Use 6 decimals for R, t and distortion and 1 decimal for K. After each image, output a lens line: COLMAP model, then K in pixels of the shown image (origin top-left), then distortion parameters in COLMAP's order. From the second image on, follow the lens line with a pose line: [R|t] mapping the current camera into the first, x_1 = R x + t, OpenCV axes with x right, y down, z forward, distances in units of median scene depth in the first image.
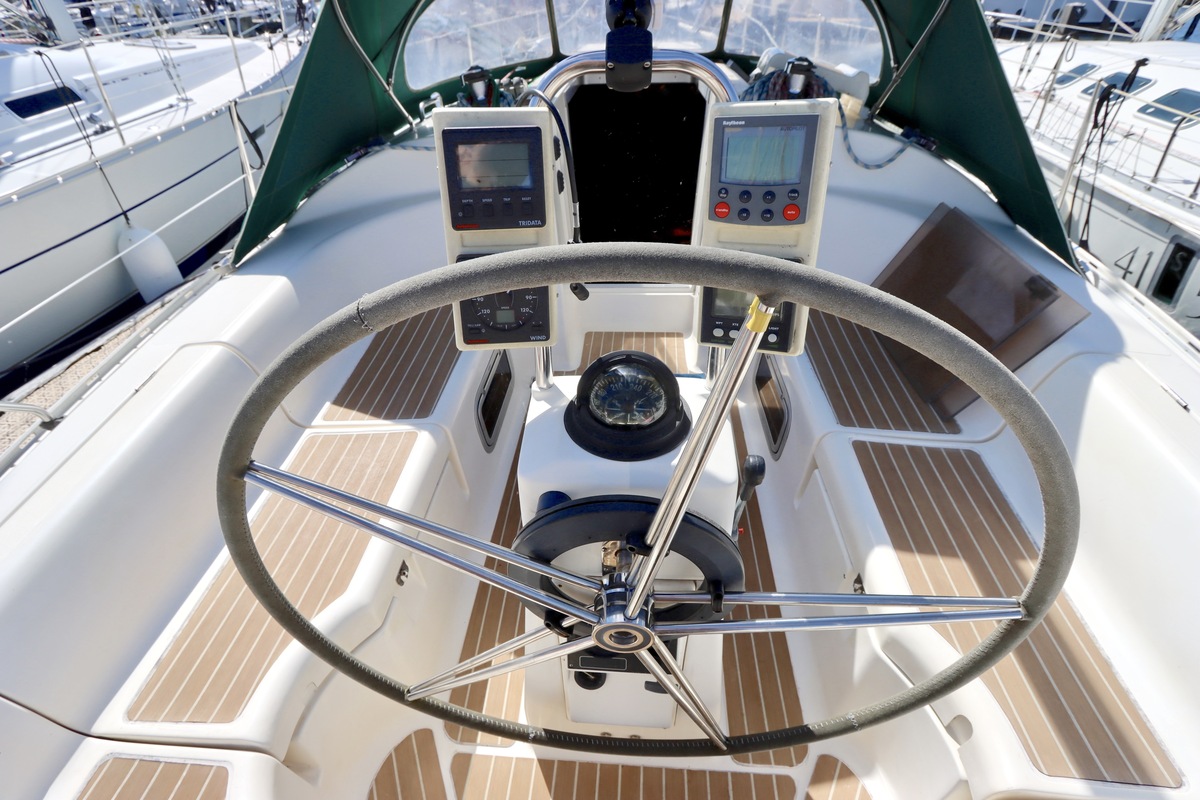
lens RADIAL K [[577.3, 0, 601.1], [0, 577.3, 392.2], [0, 0, 1]] dist [-0.000739, -0.000004]
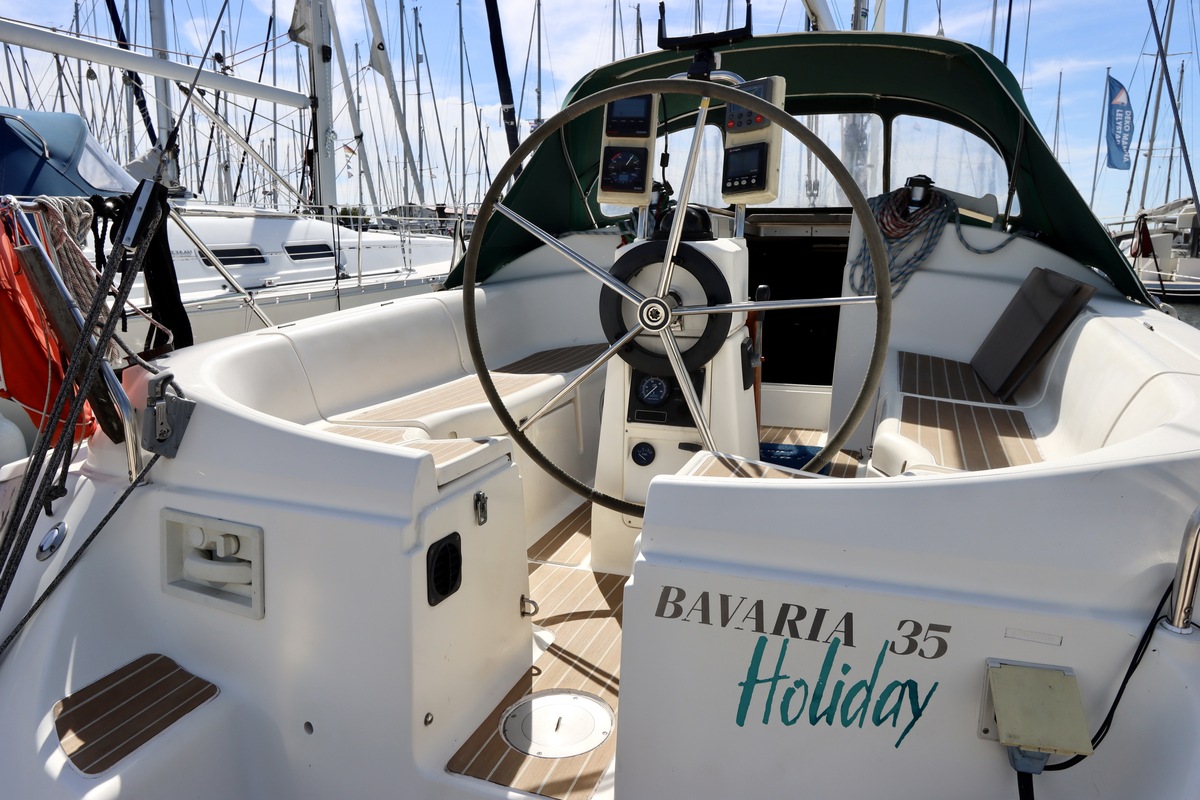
lens RADIAL K [[847.6, 0, 617.6], [0, 847.6, 411.6], [0, 0, 1]] dist [0.009487, 0.001794]
pose [[0.959447, 0.080596, -0.270121, 0.260100], [-0.189828, 0.893136, -0.407767, 0.698263], [0.208390, 0.442508, 0.872216, -0.453880]]
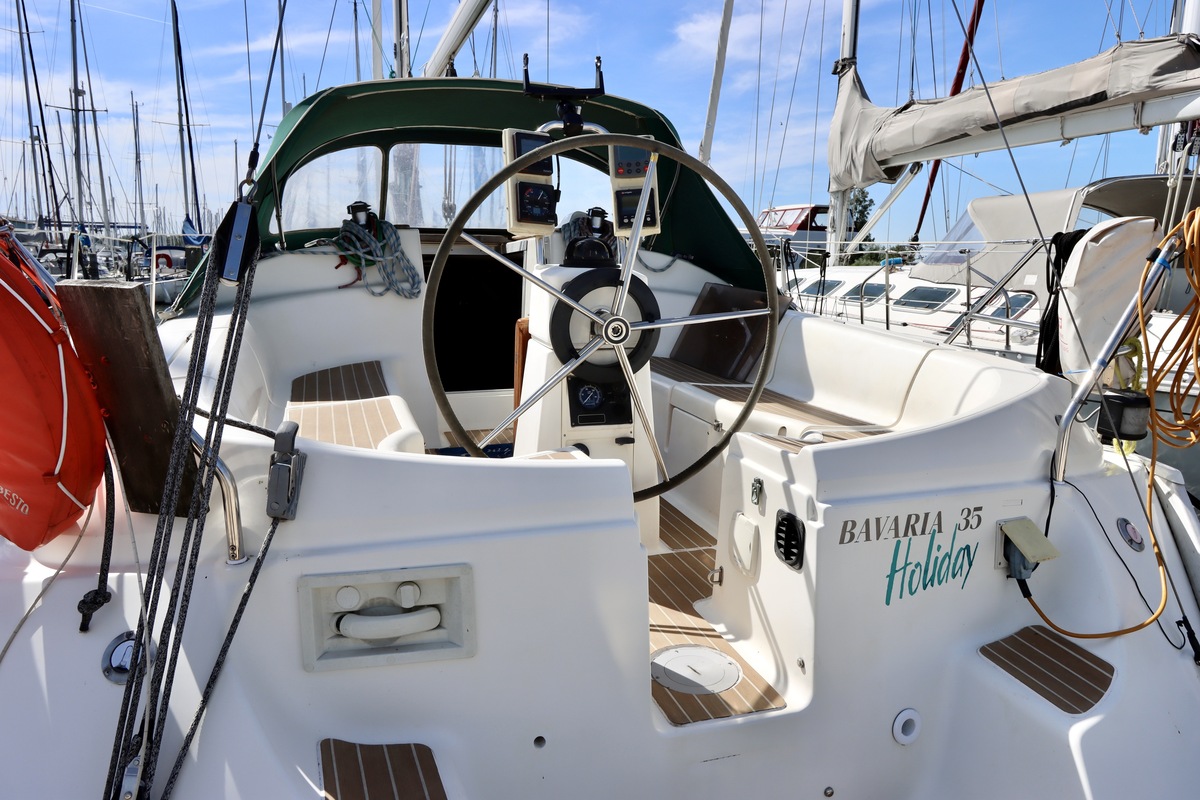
lens RADIAL K [[847.6, 0, 617.6], [0, 847.6, 411.6], [0, 0, 1]] dist [0.009487, 0.001794]
pose [[0.920631, -0.041071, 0.388269, -0.456438], [0.212333, 0.887202, -0.409618, 0.763847], [-0.327649, 0.459549, 0.825506, -0.546698]]
